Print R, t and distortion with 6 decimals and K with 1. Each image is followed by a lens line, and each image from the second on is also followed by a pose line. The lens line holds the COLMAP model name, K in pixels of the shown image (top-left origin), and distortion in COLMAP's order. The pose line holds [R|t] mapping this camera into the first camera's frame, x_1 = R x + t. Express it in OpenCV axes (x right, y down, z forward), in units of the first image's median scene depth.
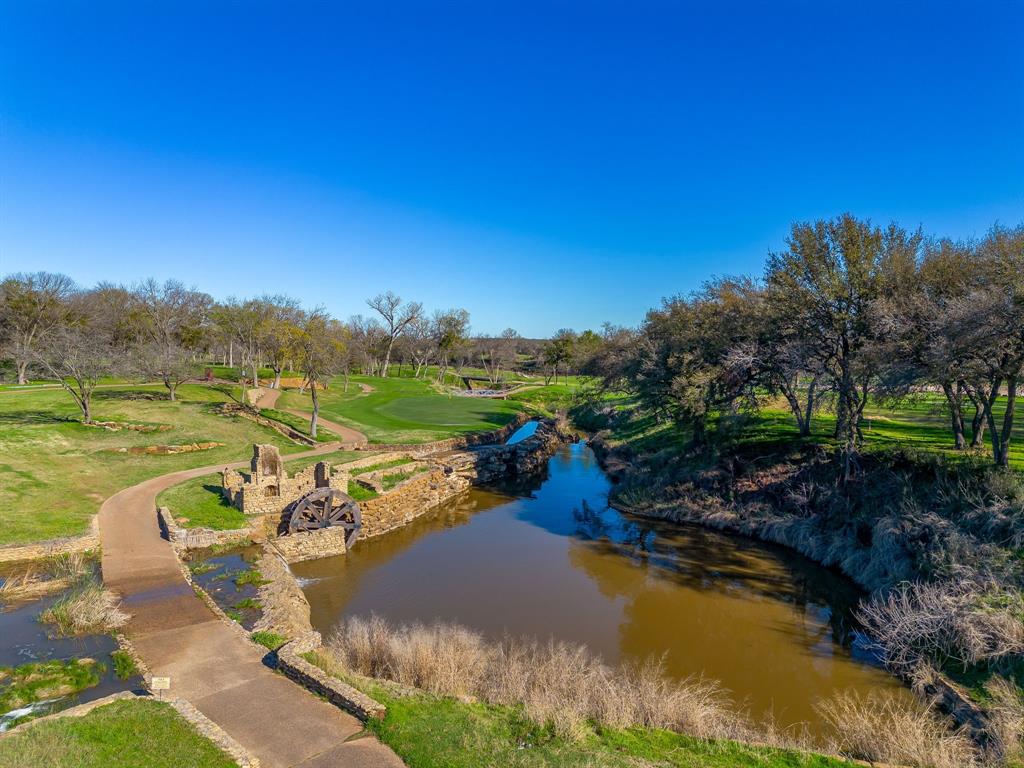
lens RADIAL K [[730.4, 0, 512.0], [0, 730.4, 384.0], [0, 0, 1]] dist [0.068051, -0.054900]
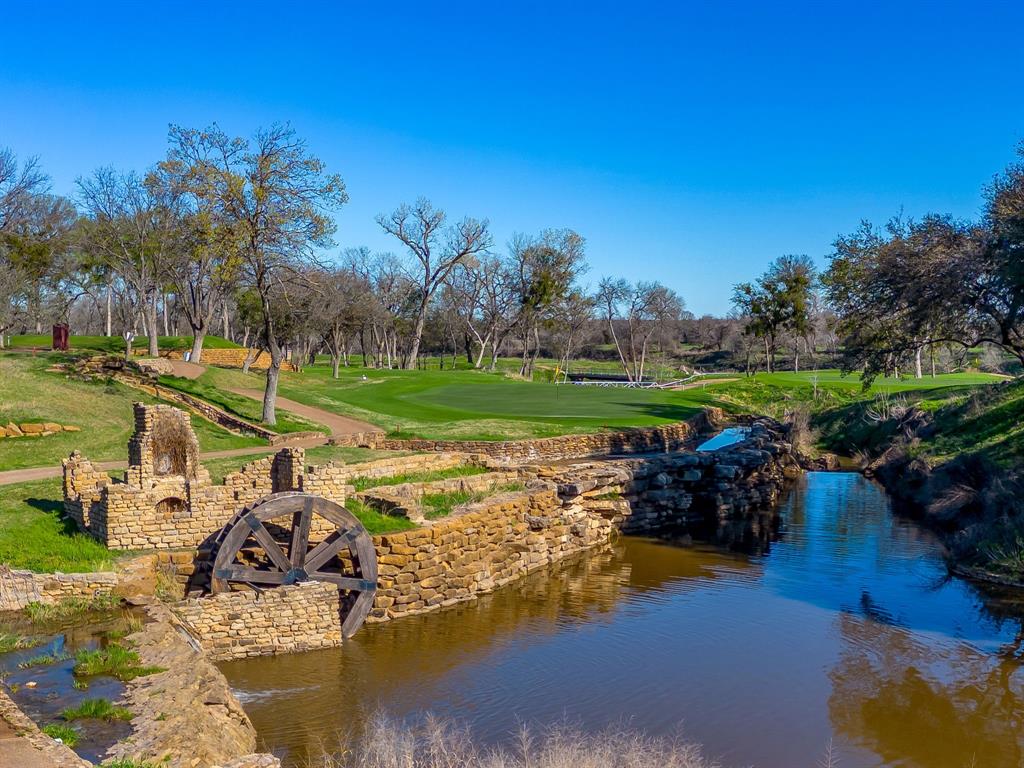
lens RADIAL K [[1470.9, 0, 487.2], [0, 1470.9, 383.8], [0, 0, 1]] dist [0.249650, -0.795664]
pose [[0.992698, -0.007344, -0.120406, -0.032946], [0.006020, 0.999917, -0.011361, 0.075043], [0.120479, 0.010553, 0.992660, 0.135252]]
